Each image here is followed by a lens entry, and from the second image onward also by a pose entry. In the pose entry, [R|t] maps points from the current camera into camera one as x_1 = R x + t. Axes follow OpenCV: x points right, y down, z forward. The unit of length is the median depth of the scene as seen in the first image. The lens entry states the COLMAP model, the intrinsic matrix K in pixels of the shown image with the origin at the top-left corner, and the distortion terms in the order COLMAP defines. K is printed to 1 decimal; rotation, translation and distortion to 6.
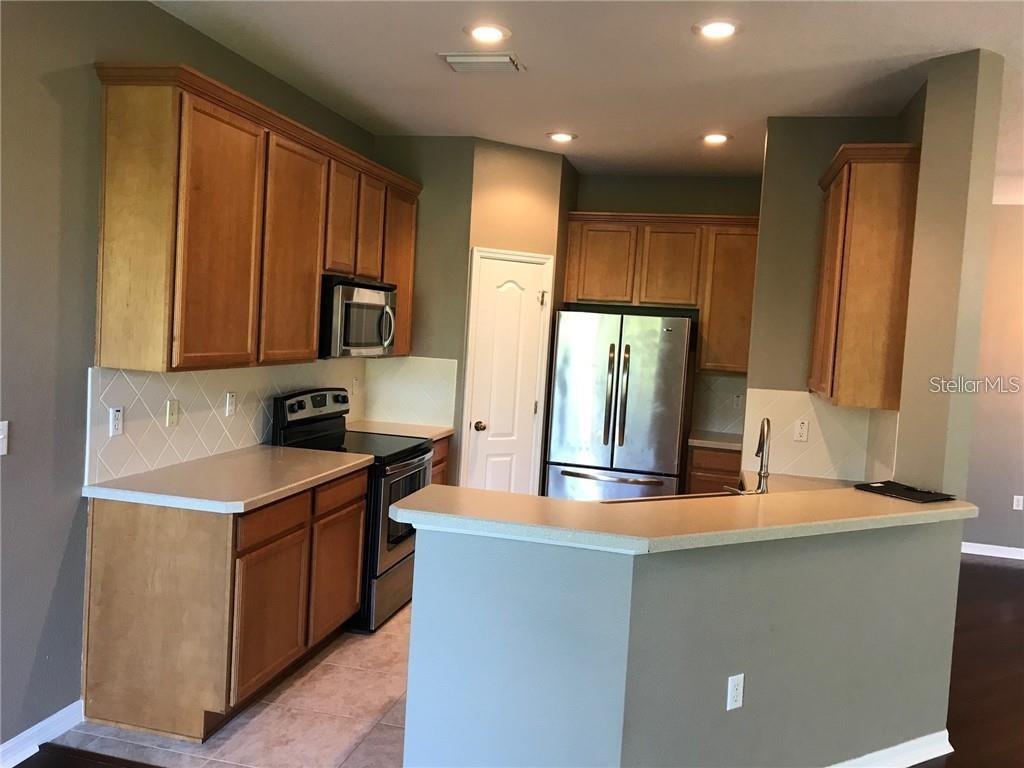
lens RADIAL K [[831.2, 0, 505.9], [0, 831.2, 375.3], [0, 0, 1]] dist [0.043221, -0.054006]
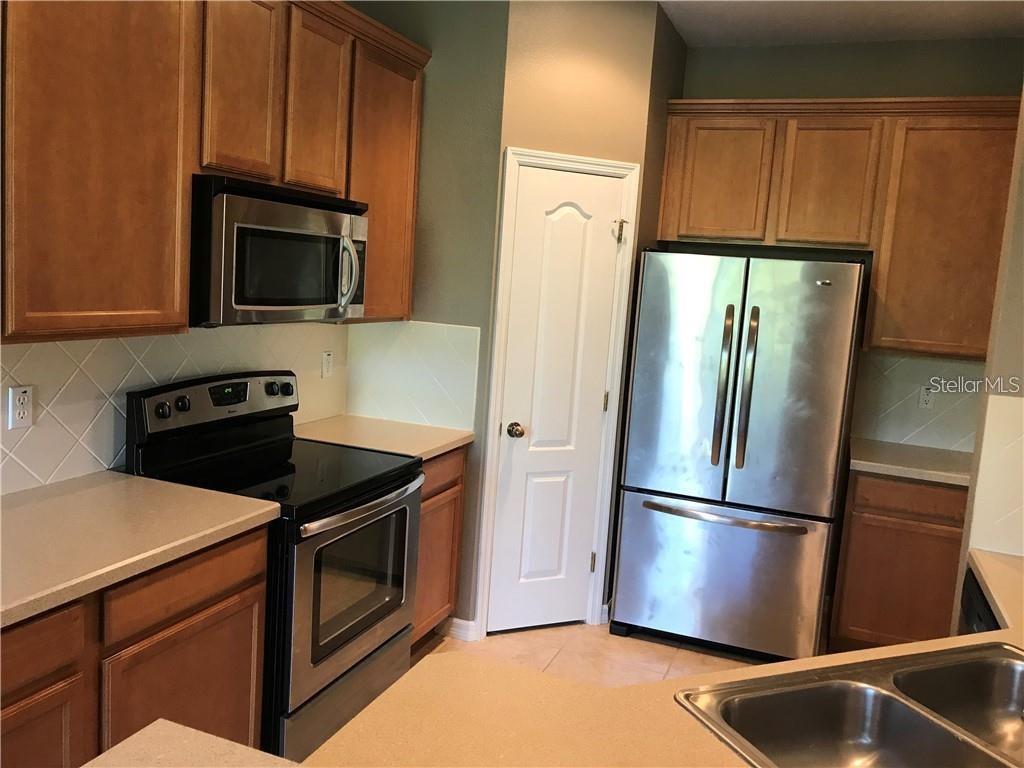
lens RADIAL K [[831.2, 0, 521.8], [0, 831.2, 373.9], [0, 0, 1]] dist [0.043221, -0.054006]
pose [[0.992336, 0.022731, -0.121460, 0.050821], [-0.016480, 0.998499, 0.052224, -0.016406], [0.122465, -0.049822, 0.991221, 0.362382]]
